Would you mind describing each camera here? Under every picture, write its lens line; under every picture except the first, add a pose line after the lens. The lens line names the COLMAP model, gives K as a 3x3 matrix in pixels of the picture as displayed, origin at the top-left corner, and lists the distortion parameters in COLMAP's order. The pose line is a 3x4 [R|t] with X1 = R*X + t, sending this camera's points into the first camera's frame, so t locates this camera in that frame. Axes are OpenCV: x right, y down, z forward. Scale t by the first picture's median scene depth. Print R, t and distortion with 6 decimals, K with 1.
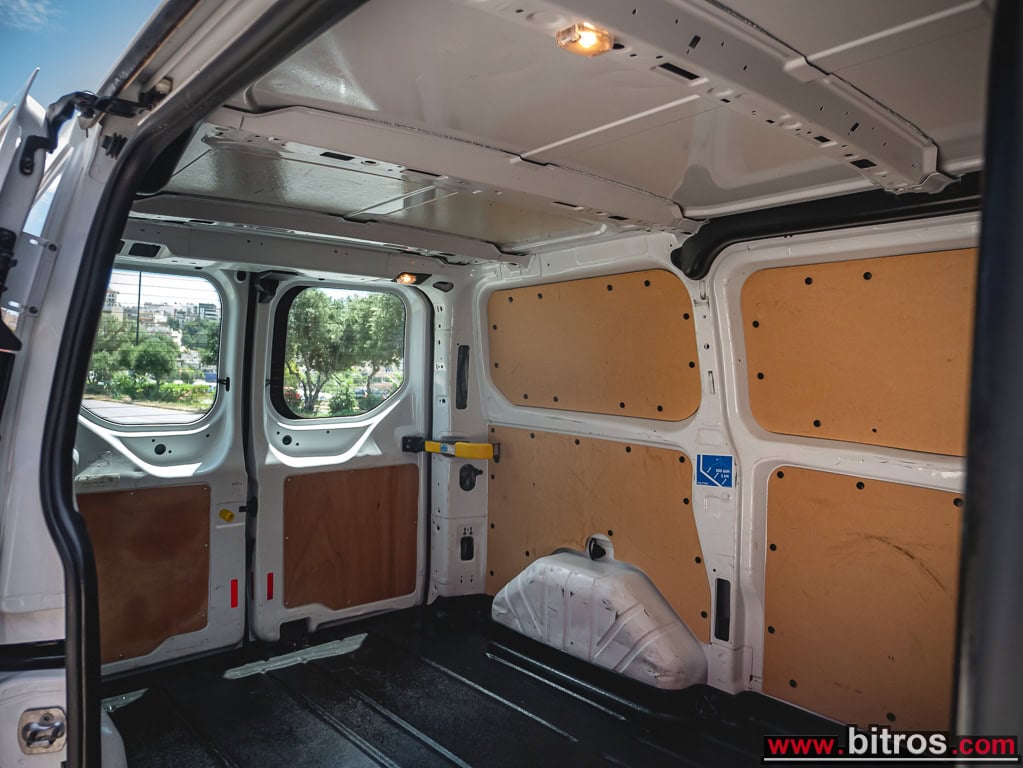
lens RADIAL K [[738.9, 0, 511.5], [0, 738.9, 384.0], [0, 0, 1]] dist [-0.023382, 0.009733]
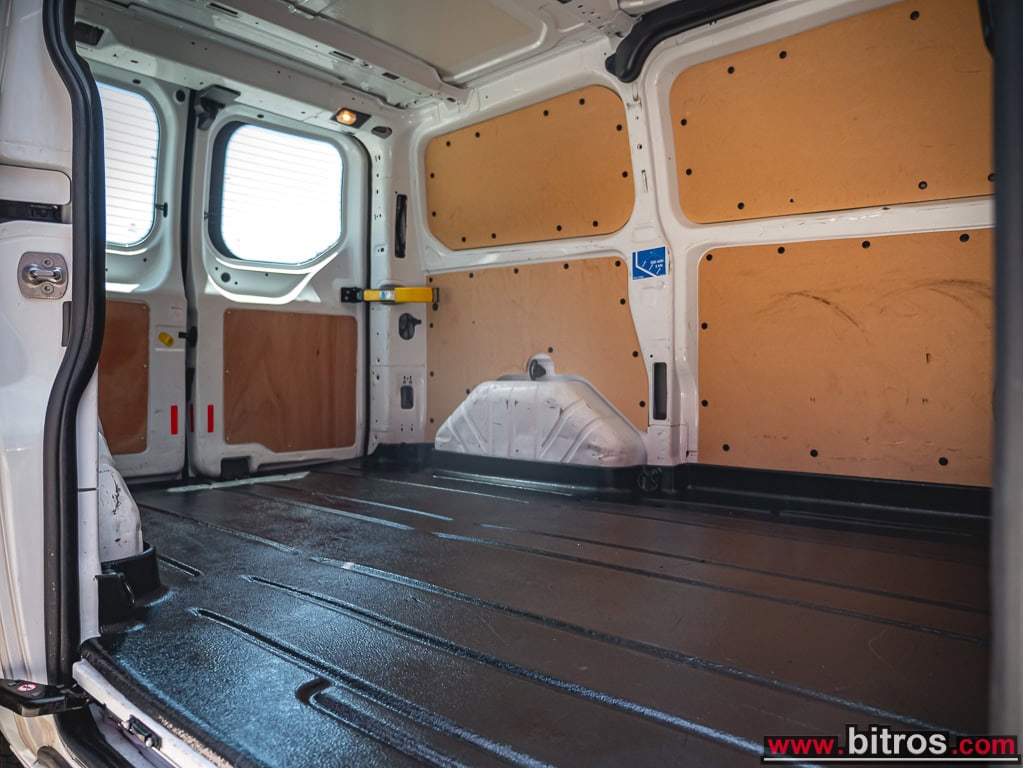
lens RADIAL K [[738.9, 0, 511.5], [0, 738.9, 384.0], [0, 0, 1]] dist [-0.023382, 0.009733]
pose [[0.991793, -0.016181, 0.126823, -0.052581], [0.018525, 0.999678, -0.017329, 0.256434], [-0.126501, 0.019536, 0.991774, -0.032209]]
